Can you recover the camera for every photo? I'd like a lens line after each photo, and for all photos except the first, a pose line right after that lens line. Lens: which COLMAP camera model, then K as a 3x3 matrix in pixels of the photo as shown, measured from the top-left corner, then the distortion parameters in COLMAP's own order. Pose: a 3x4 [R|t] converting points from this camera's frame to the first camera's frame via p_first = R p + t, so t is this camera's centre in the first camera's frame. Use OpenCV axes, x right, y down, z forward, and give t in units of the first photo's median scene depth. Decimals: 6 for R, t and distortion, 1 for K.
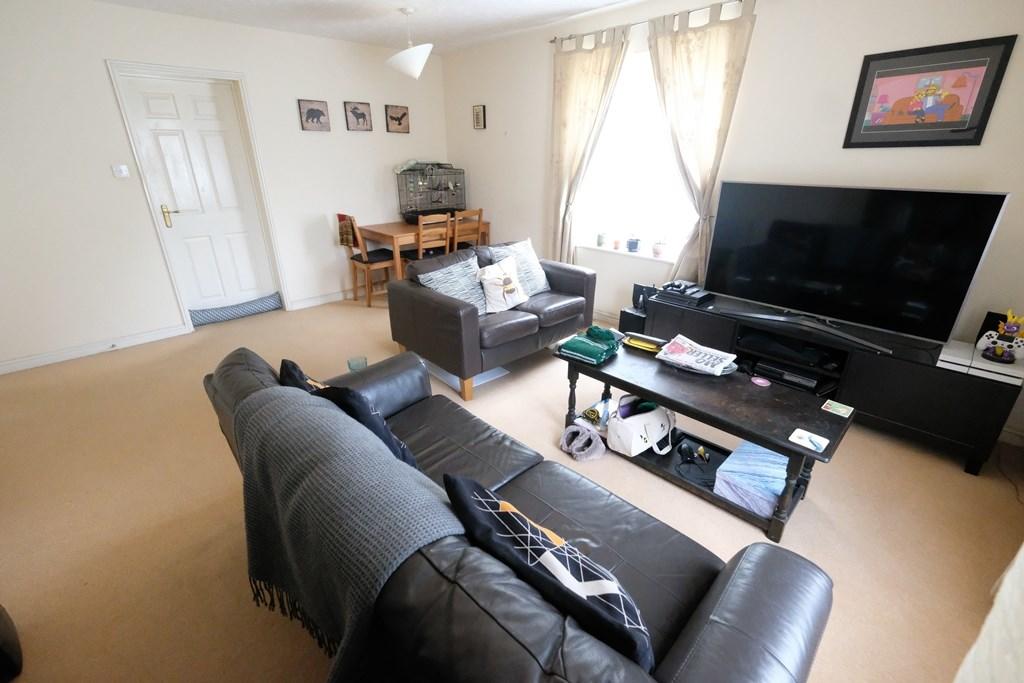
lens RADIAL K [[443.8, 0, 513.5], [0, 443.8, 336.7], [0, 0, 1]] dist [0.001409, 0.000696]
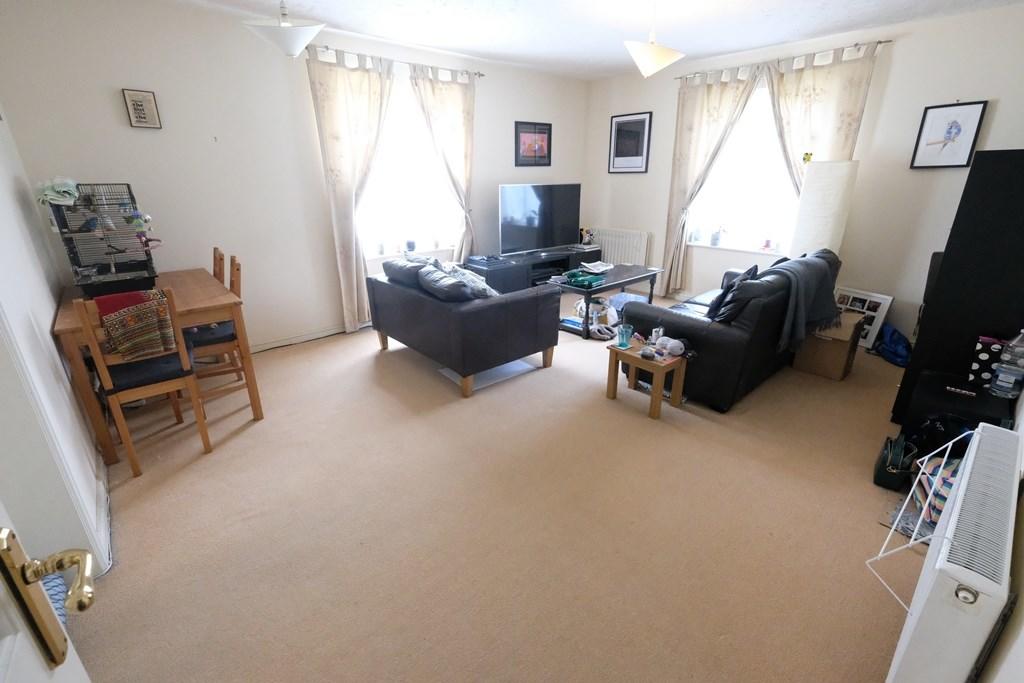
lens RADIAL K [[443.8, 0, 513.5], [0, 443.8, 336.7], [0, 0, 1]] dist [0.001409, 0.000696]
pose [[0.046696, -0.343599, 0.937955, -1.213048], [0.383997, 0.873002, 0.300687, -0.326782], [-0.922153, 0.346131, 0.172707, 0.843095]]
